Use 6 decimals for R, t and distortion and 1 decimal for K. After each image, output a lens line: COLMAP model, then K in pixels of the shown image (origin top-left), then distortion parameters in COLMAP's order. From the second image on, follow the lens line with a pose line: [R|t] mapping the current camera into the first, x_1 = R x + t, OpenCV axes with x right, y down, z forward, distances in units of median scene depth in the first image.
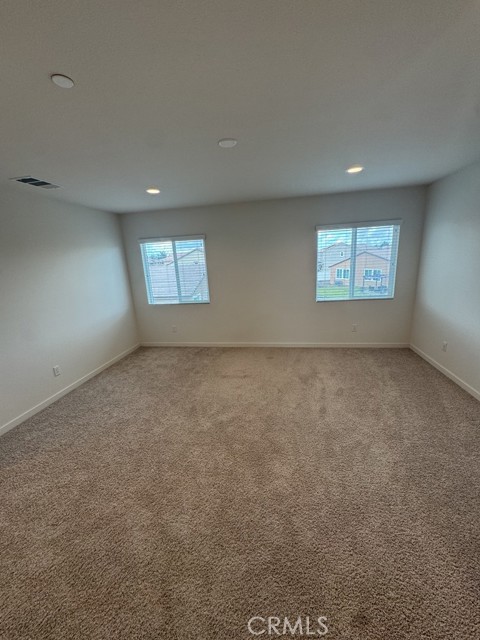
lens RADIAL K [[257.2, 0, 237.6], [0, 257.2, 319.9], [0, 0, 1]] dist [-0.002522, -0.000314]
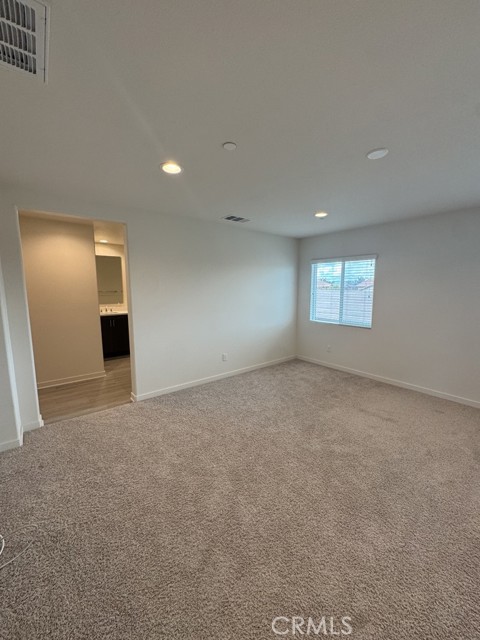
lens RADIAL K [[257.2, 0, 240.6], [0, 257.2, 321.5], [0, 0, 1]] dist [-0.002522, -0.000314]
pose [[0.742315, 0.142775, -0.654663, 0.182233], [-0.201374, 0.979404, -0.014738, 0.021224], [0.639075, 0.142773, 0.755777, 0.031203]]
